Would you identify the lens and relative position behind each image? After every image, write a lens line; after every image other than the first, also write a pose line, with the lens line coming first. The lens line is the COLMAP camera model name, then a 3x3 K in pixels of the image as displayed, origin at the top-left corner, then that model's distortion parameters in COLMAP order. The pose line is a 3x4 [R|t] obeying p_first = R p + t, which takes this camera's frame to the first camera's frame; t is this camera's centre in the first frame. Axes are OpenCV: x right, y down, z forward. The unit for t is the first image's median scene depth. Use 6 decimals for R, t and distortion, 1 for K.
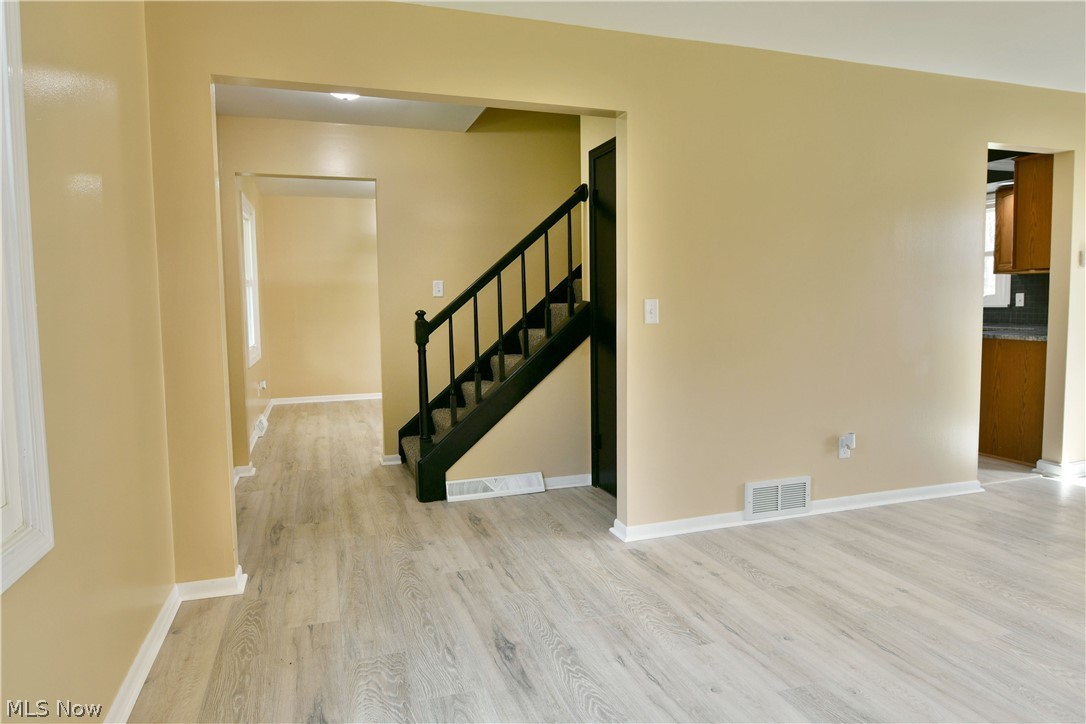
lens RADIAL K [[665.3, 0, 543.5], [0, 665.3, 358.6], [0, 0, 1]] dist [-0.013831, -0.002153]
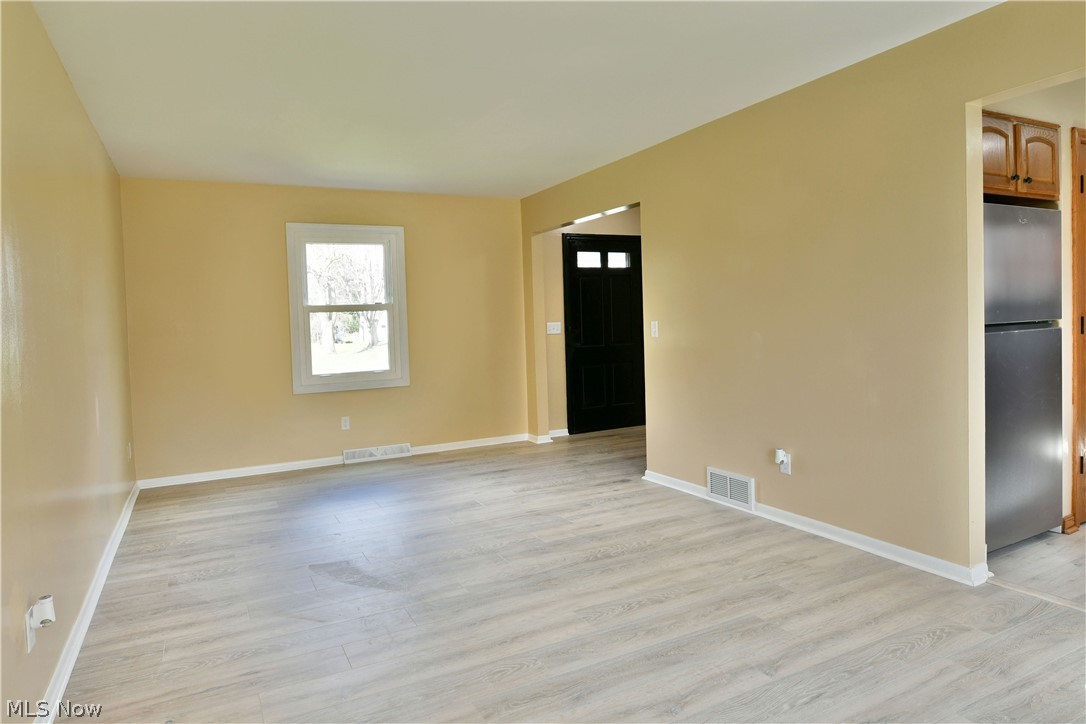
lens RADIAL K [[665.3, 0, 545.5], [0, 665.3, 360.7], [0, 0, 1]] dist [-0.013831, -0.002153]
pose [[0.147431, 0.058600, -0.987335, 1.701208], [-0.056631, 0.997106, 0.050724, -0.066480], [0.987450, 0.048436, 0.150323, 0.569934]]
